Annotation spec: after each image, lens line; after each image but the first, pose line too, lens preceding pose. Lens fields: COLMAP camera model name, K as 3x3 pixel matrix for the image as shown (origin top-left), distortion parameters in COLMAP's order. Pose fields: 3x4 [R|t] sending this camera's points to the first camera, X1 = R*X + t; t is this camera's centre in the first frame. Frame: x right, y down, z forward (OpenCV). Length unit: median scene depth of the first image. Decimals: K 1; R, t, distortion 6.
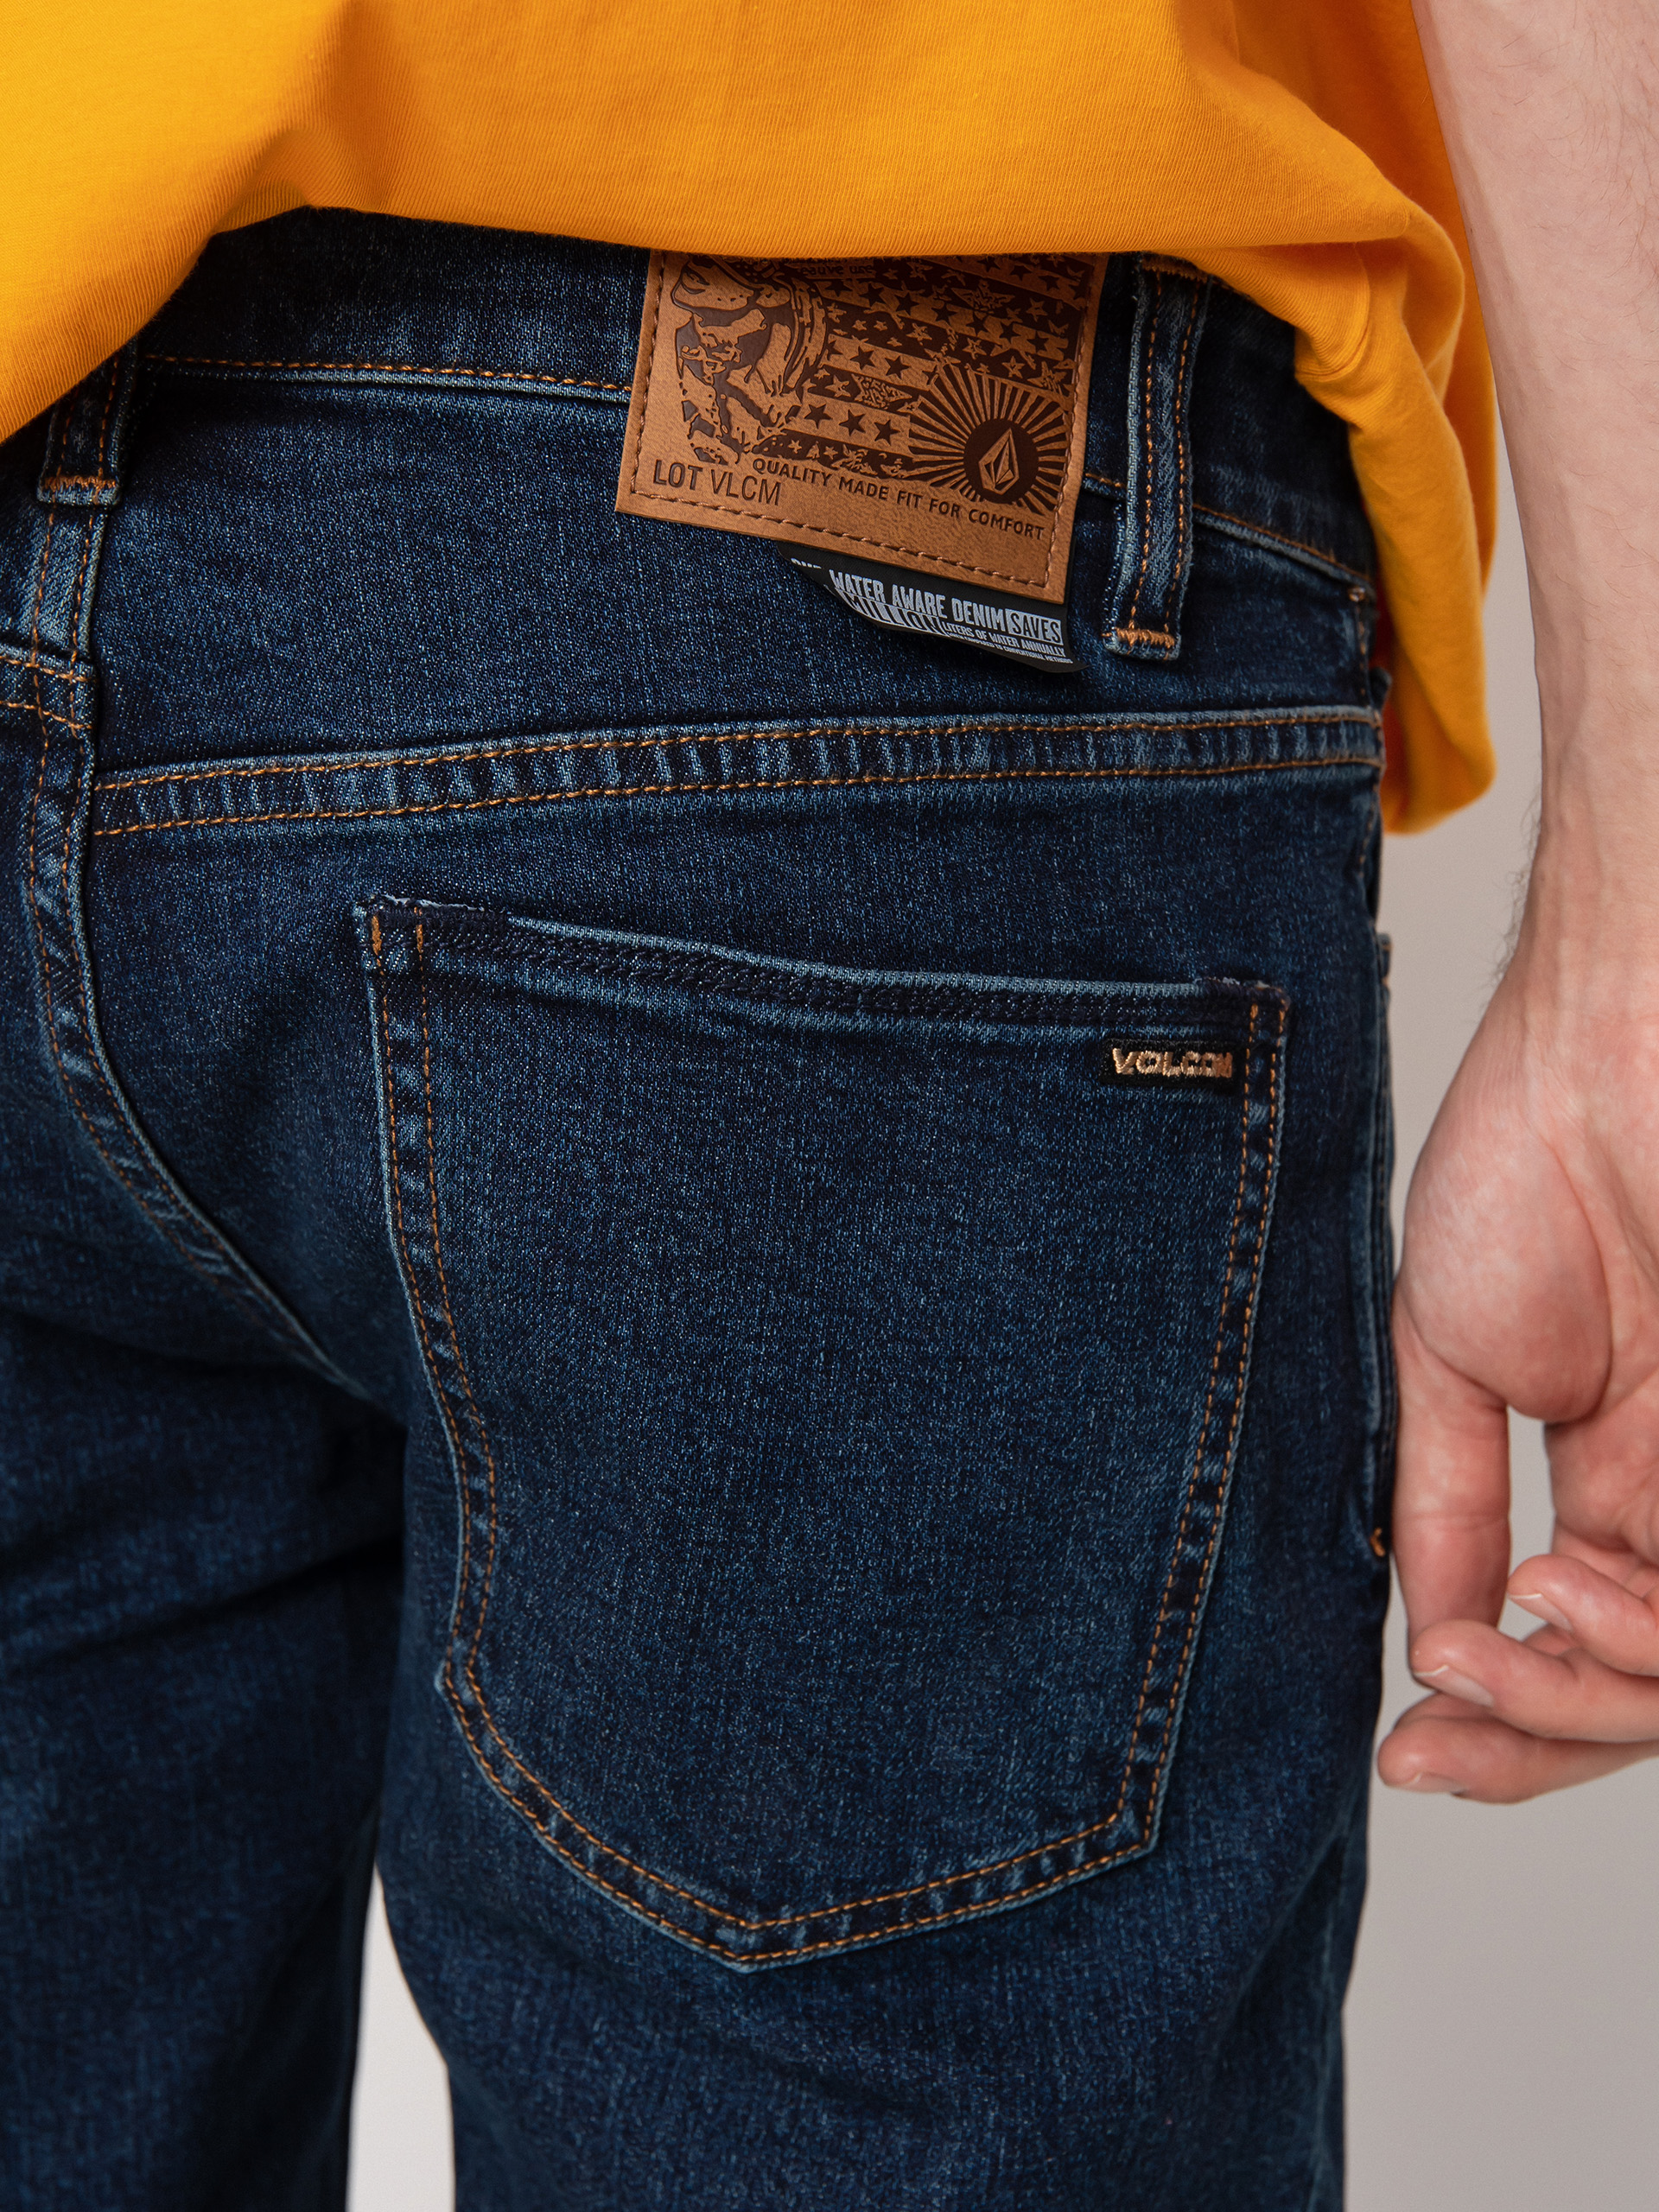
lens RADIAL K [[3461.7, 0, 832.3], [0, 3461.7, 1107.7], [0, 0, 1]] dist [-0.080835, 0.000000]
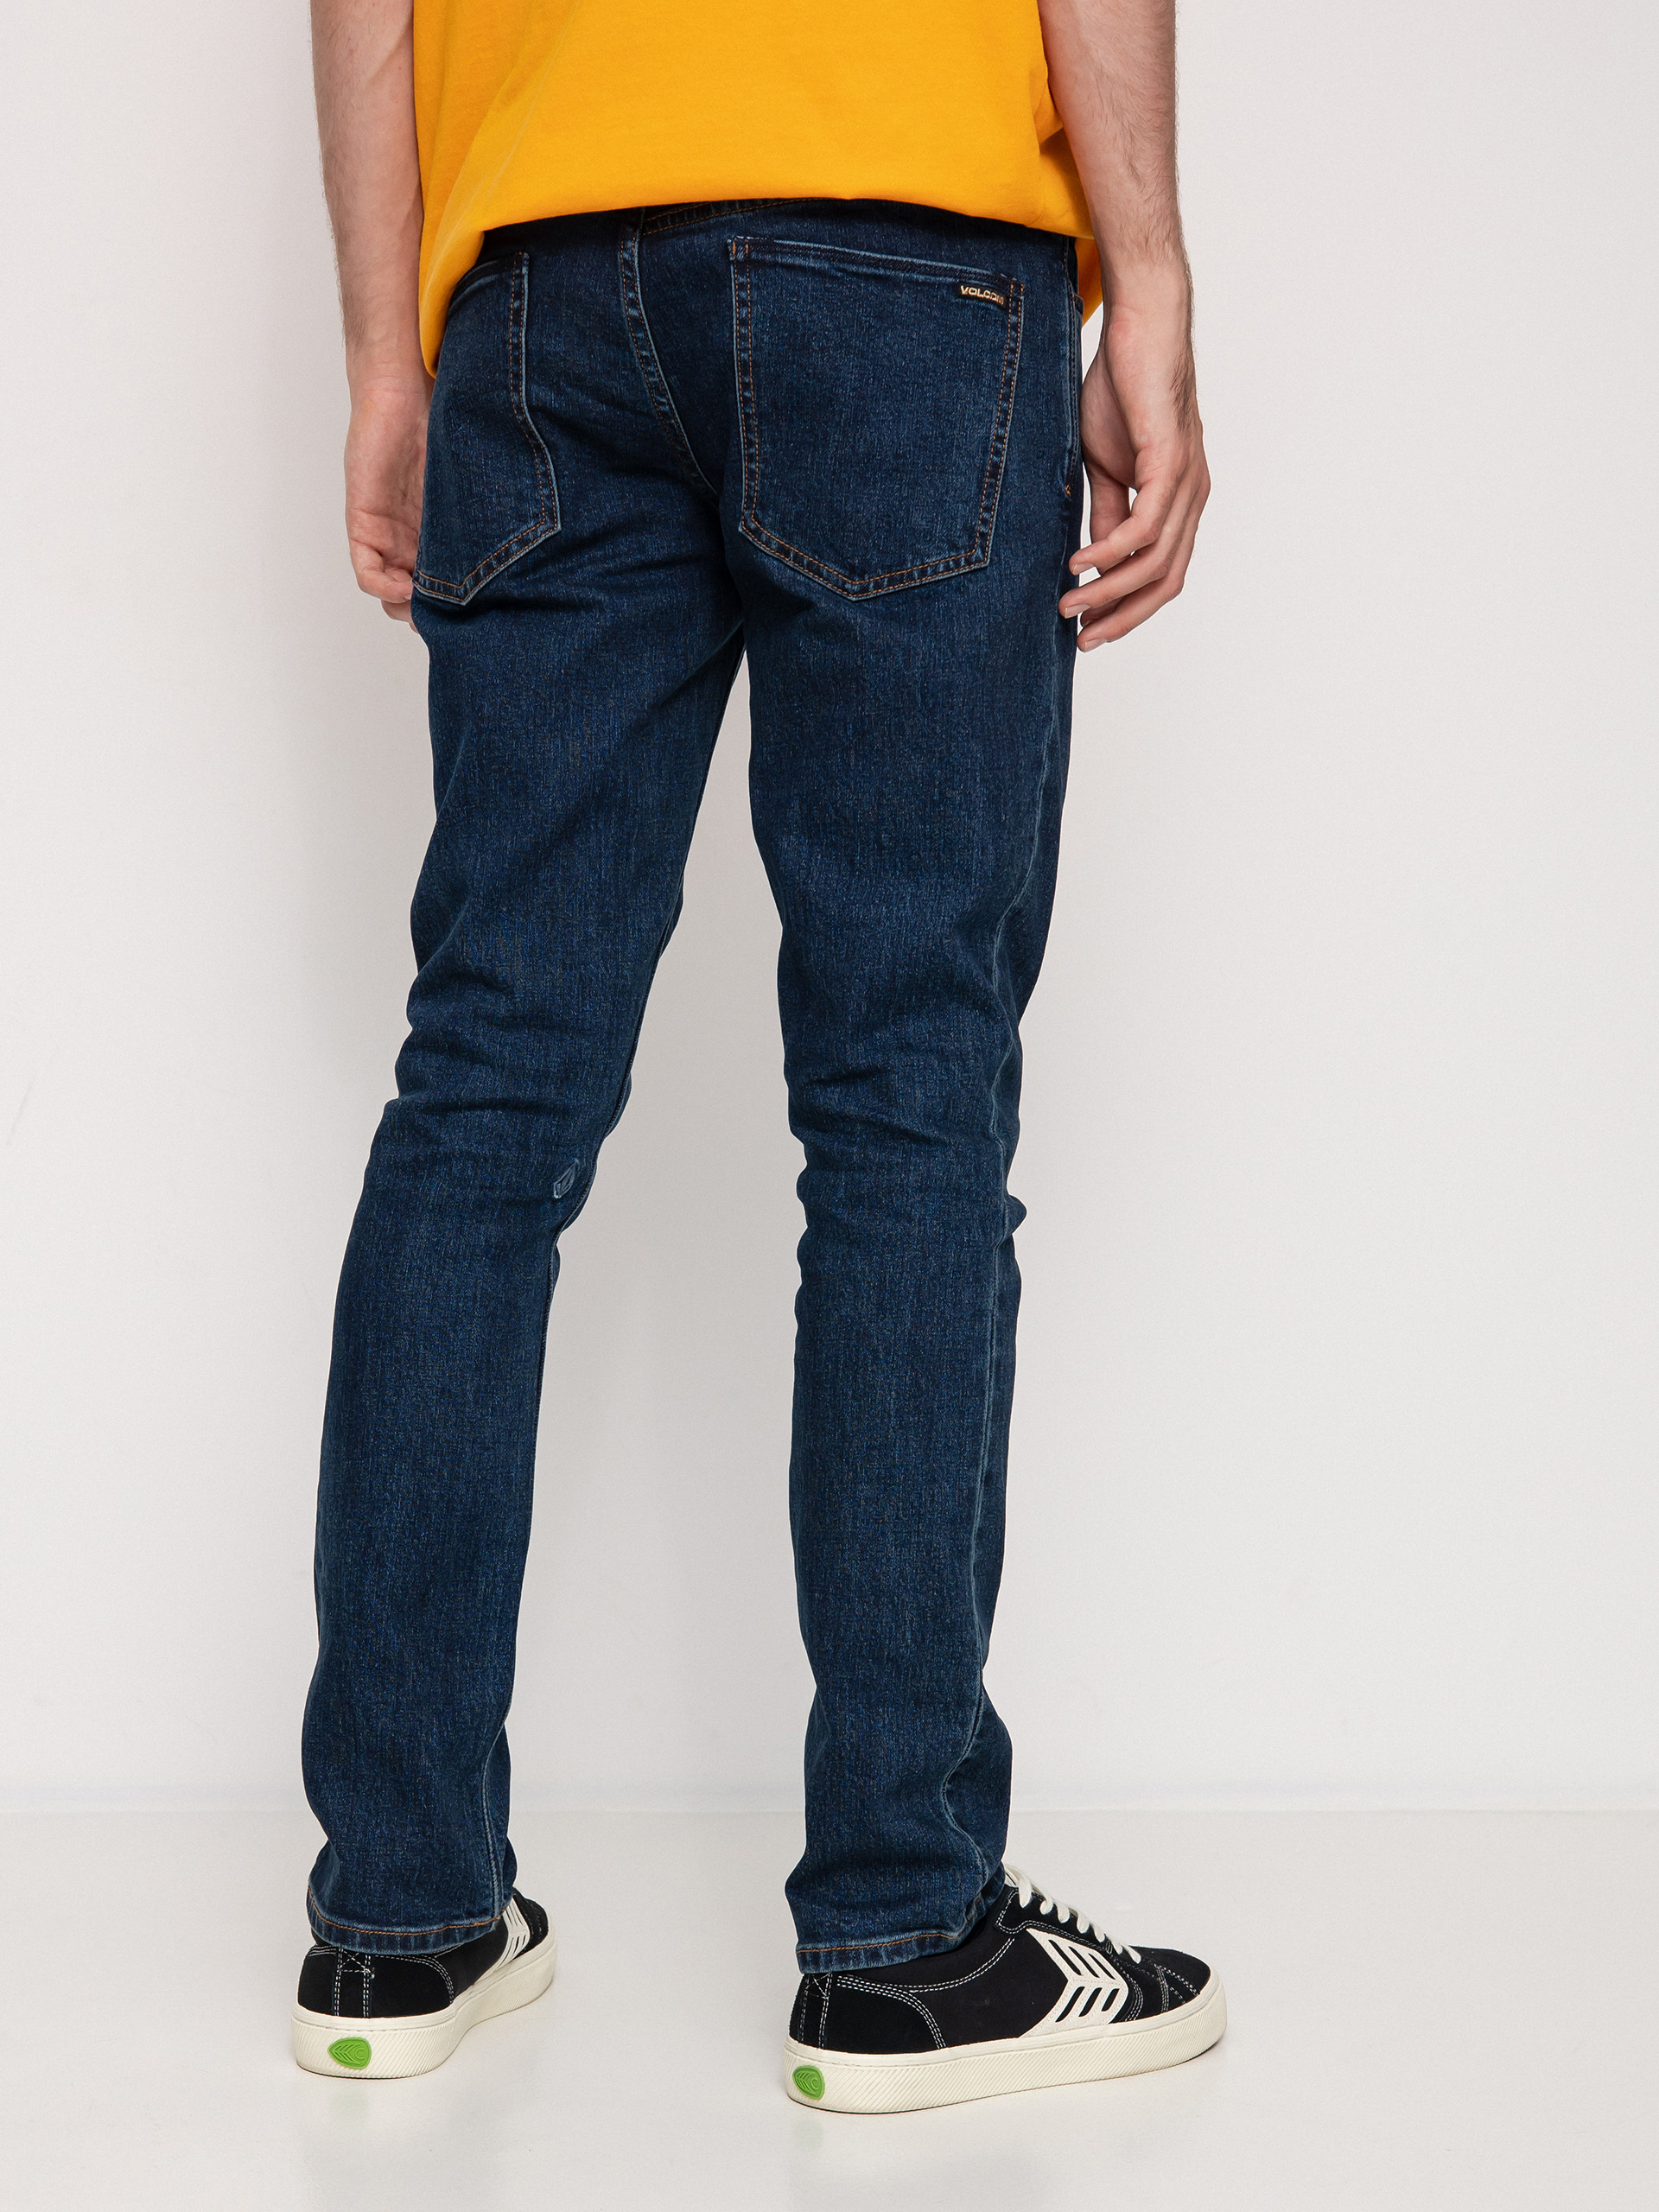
lens RADIAL K [[3461.7, 0, 824.4], [0, 3461.7, 1107.1], [0, 0, 1]] dist [-0.080835, 0.000000]
pose [[0.999098, -0.027852, -0.032049, 0.034473], [0.028160, 0.999561, 0.009207, 0.679661], [0.031779, -0.010102, 0.999444, -2.102883]]
